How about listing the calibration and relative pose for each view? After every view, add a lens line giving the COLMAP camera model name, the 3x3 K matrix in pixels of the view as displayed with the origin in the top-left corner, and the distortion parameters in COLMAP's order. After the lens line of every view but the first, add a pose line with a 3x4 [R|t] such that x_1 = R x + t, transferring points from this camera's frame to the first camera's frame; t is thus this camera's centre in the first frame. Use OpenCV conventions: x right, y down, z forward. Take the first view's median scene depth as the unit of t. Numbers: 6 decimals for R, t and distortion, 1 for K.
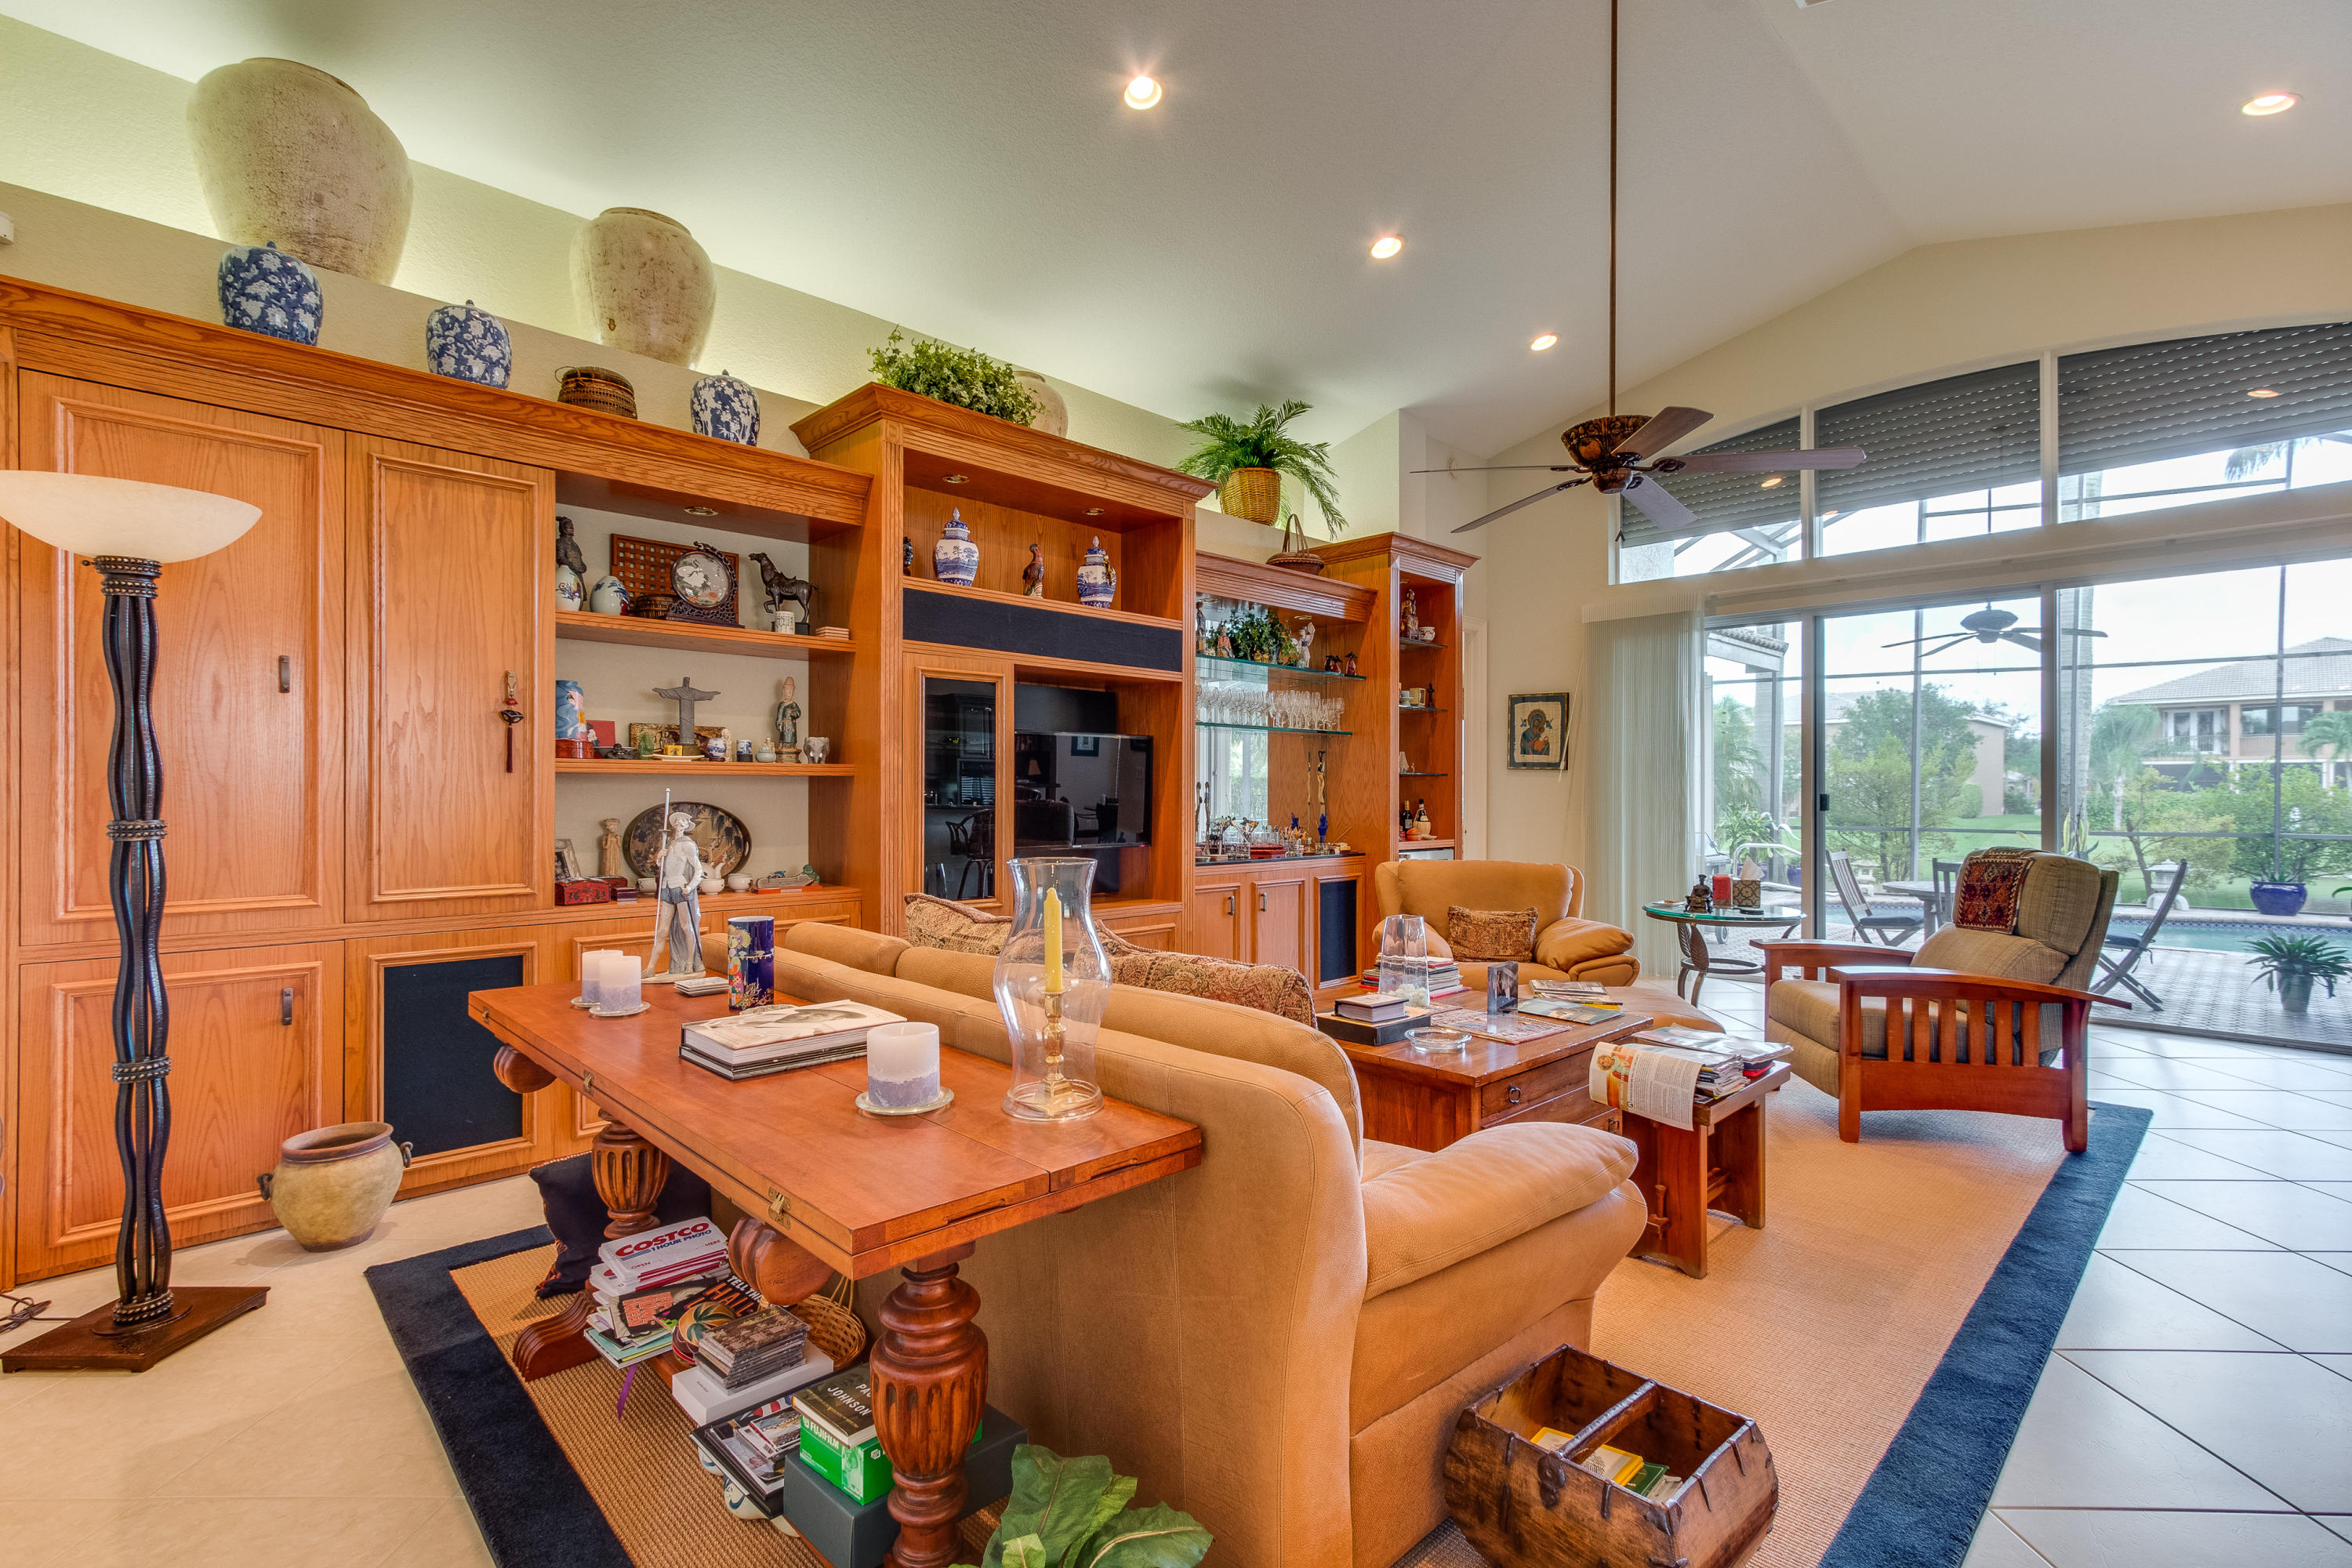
lens RADIAL K [[1071.7, 0, 1173.2], [0, 1071.7, 786.9], [0, 0, 1]] dist [-0.004179, 0.003698]
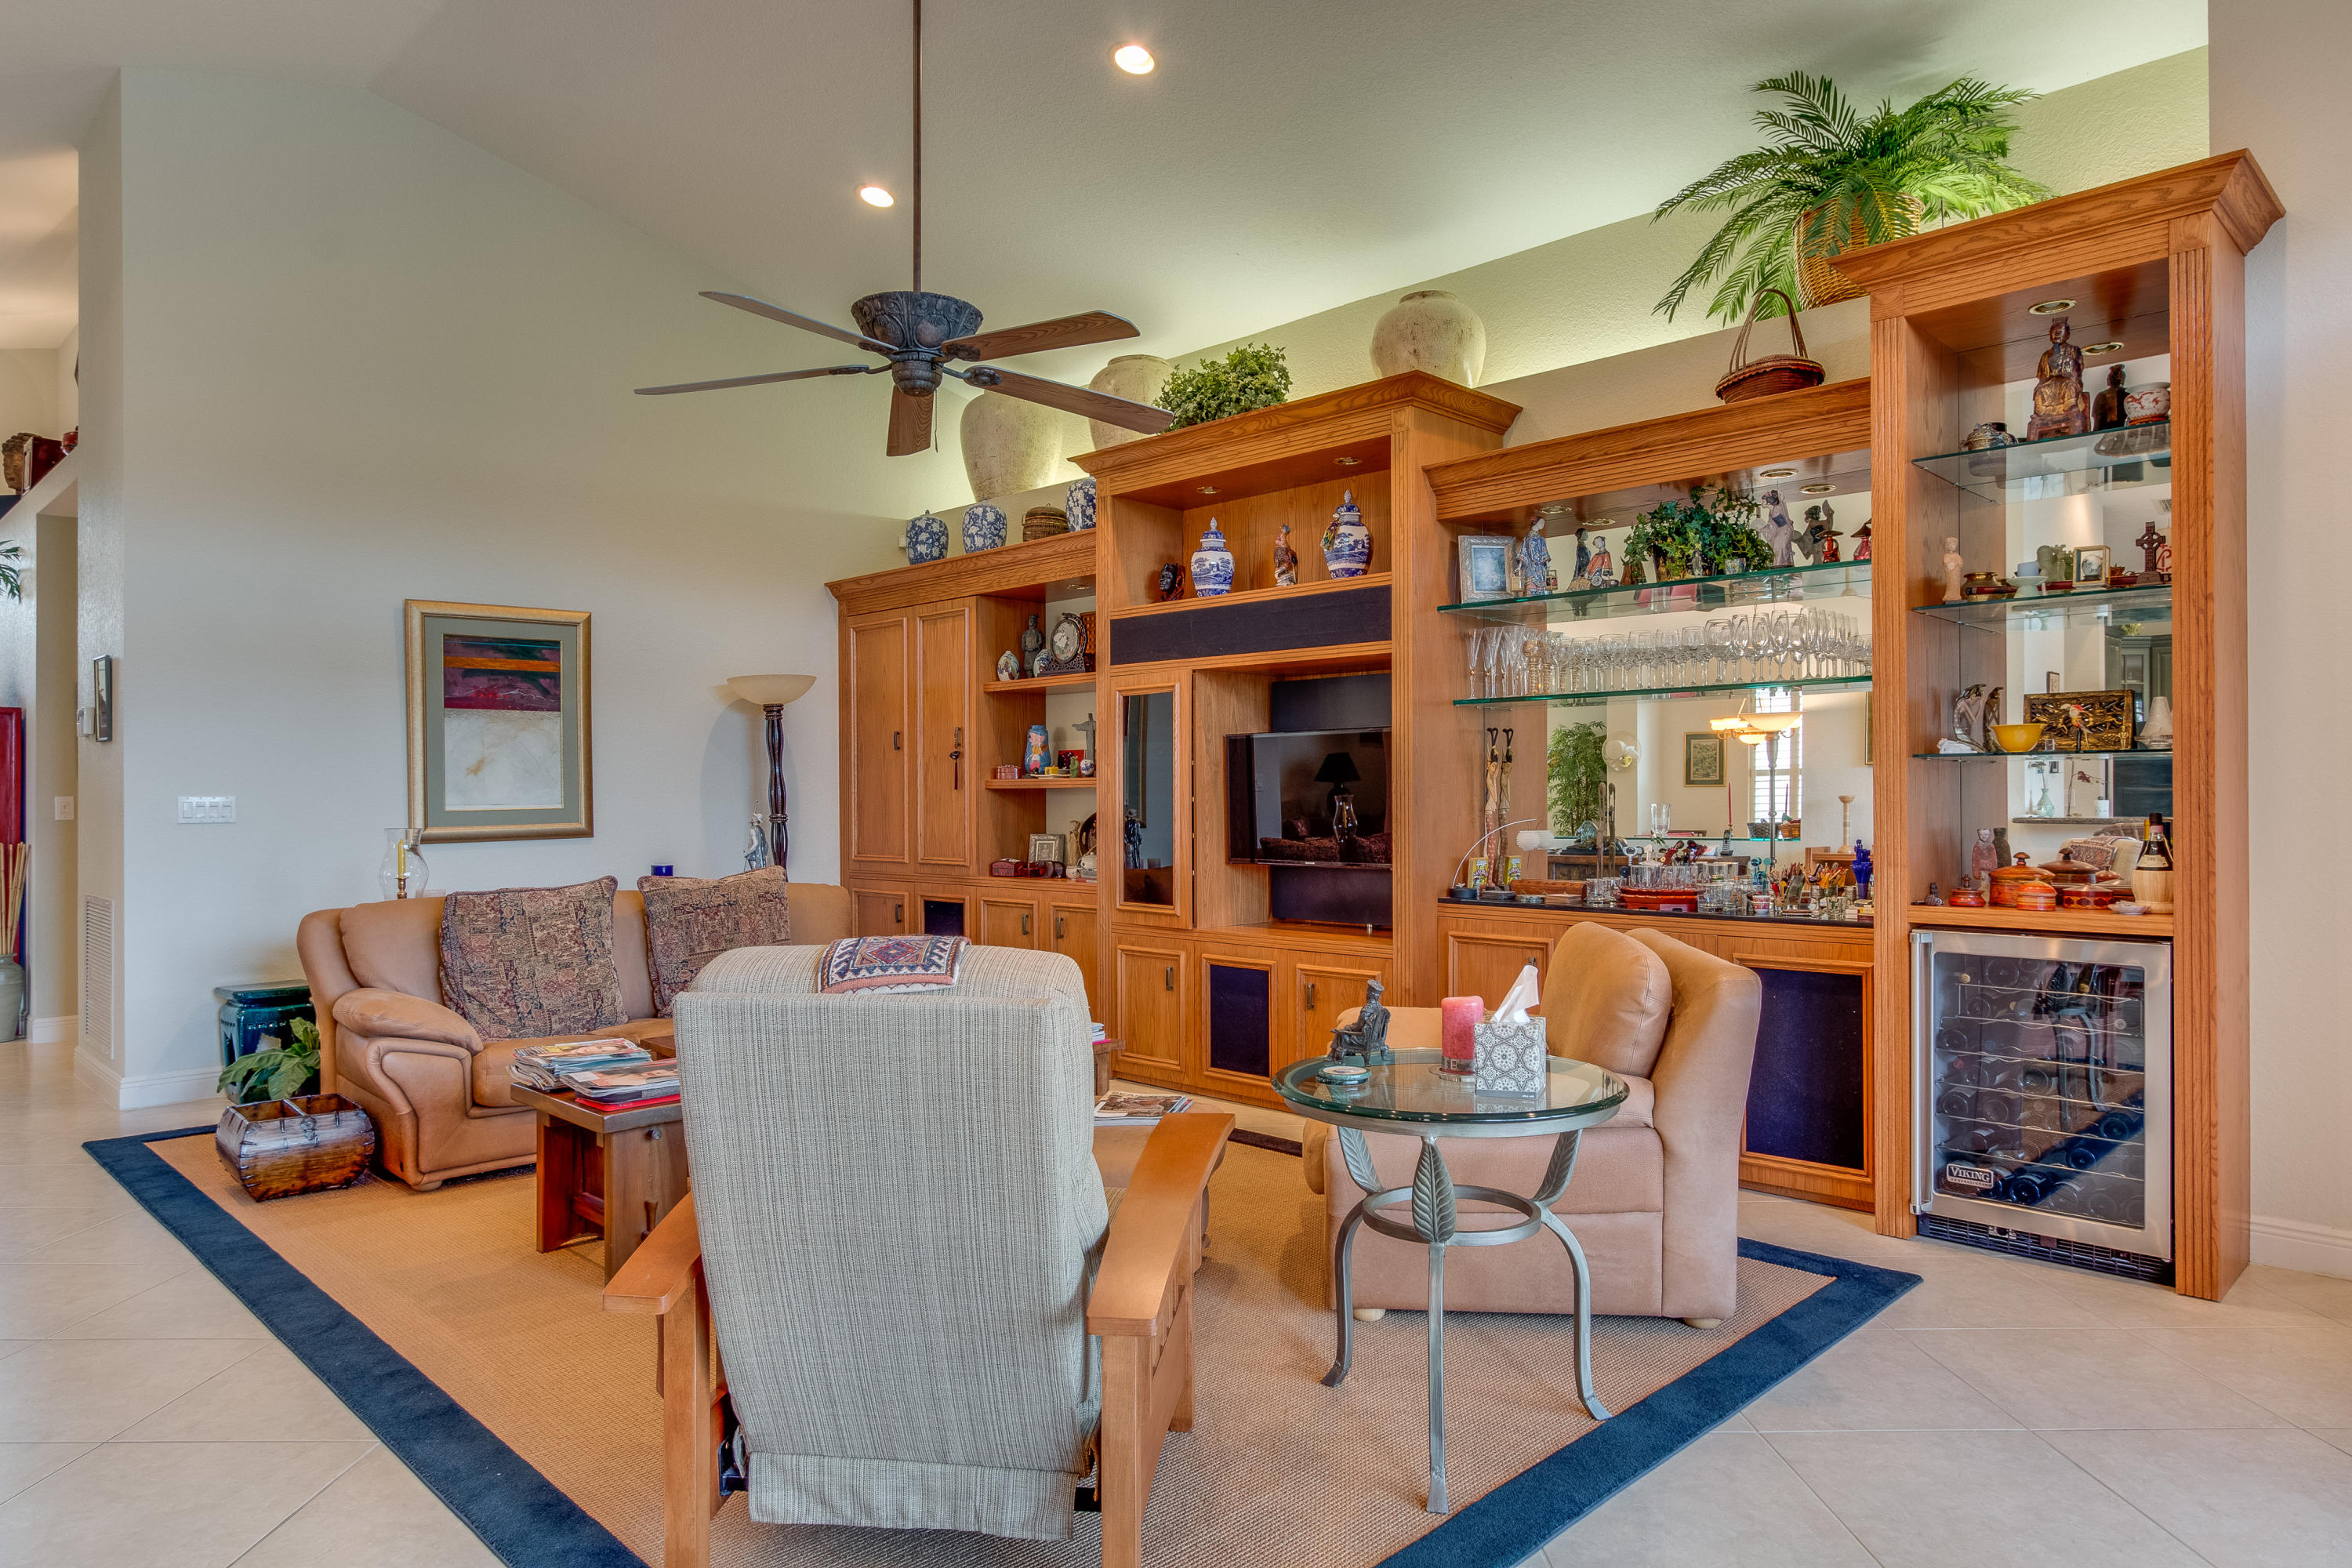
lens RADIAL K [[1454.2, 0, 1172.0], [0, 1454.2, 779.1], [0, 0, 1]] dist [-0.003270, -0.000534]
pose [[0.024897, -0.013210, -0.999603, 1.084557], [0.007283, 0.999889, -0.013033, 0.000632], [0.999664, -0.006955, 0.024990, 0.878081]]
